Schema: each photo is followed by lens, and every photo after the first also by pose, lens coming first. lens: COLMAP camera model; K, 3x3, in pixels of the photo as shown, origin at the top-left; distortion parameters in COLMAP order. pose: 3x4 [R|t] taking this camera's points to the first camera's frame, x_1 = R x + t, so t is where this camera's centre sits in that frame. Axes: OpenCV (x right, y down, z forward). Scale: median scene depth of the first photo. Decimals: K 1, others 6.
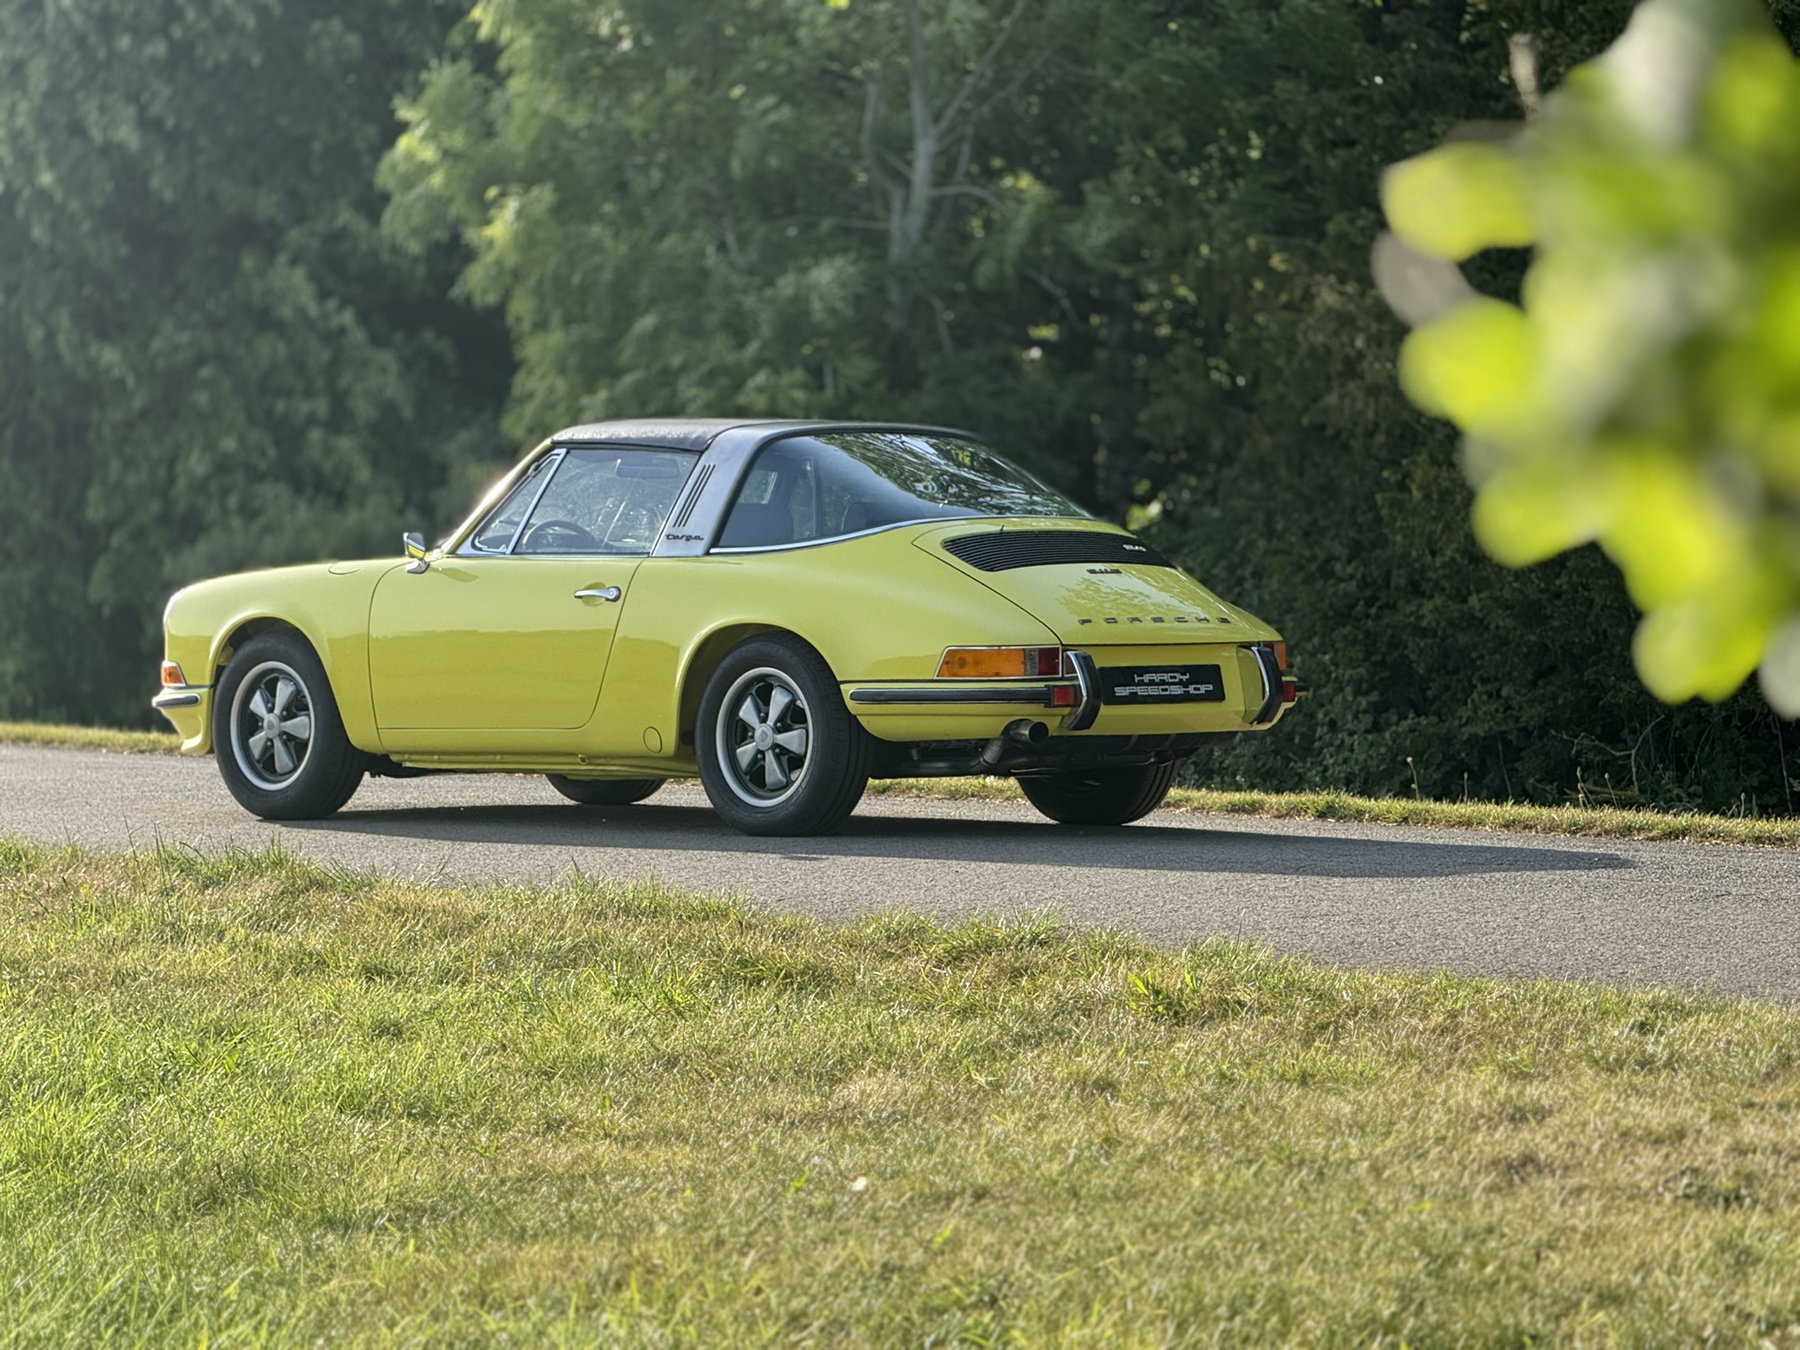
lens RADIAL K [[6315.1, 0, 900.0], [0, 6315.1, 675.0], [0, 0, 1]] dist [-0.126178, -1.853723]
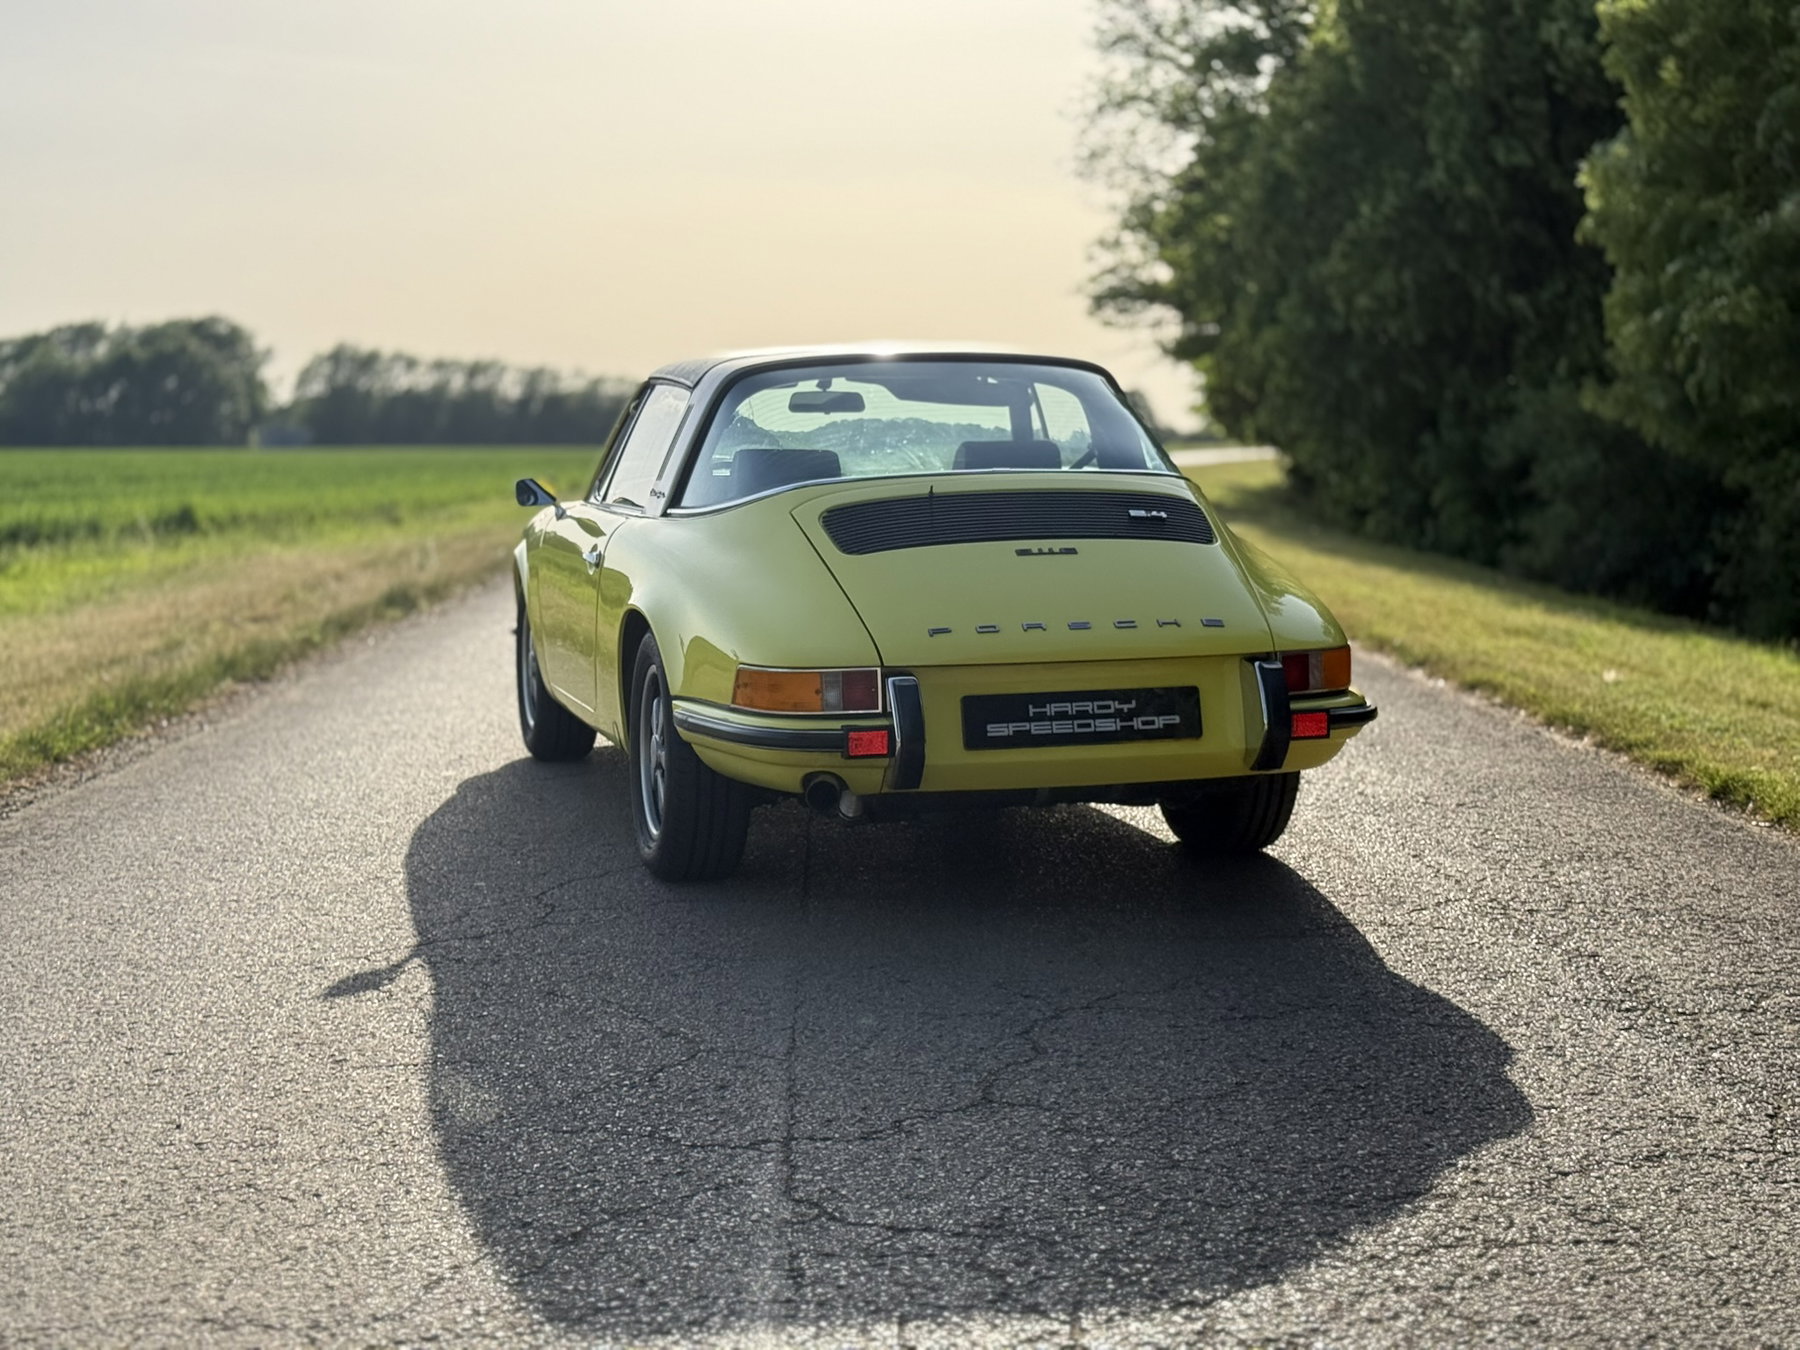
lens RADIAL K [[2540.0, 0, 902.2], [0, 2540.0, 696.0], [0, 0, 1]] dist [0.167391, -0.271820]
pose [[0.869413, 0.049646, -0.491586, 0.163068], [-0.002048, 0.995293, 0.096894, -0.028334], [0.494082, -0.083234, 0.865422, 0.738826]]
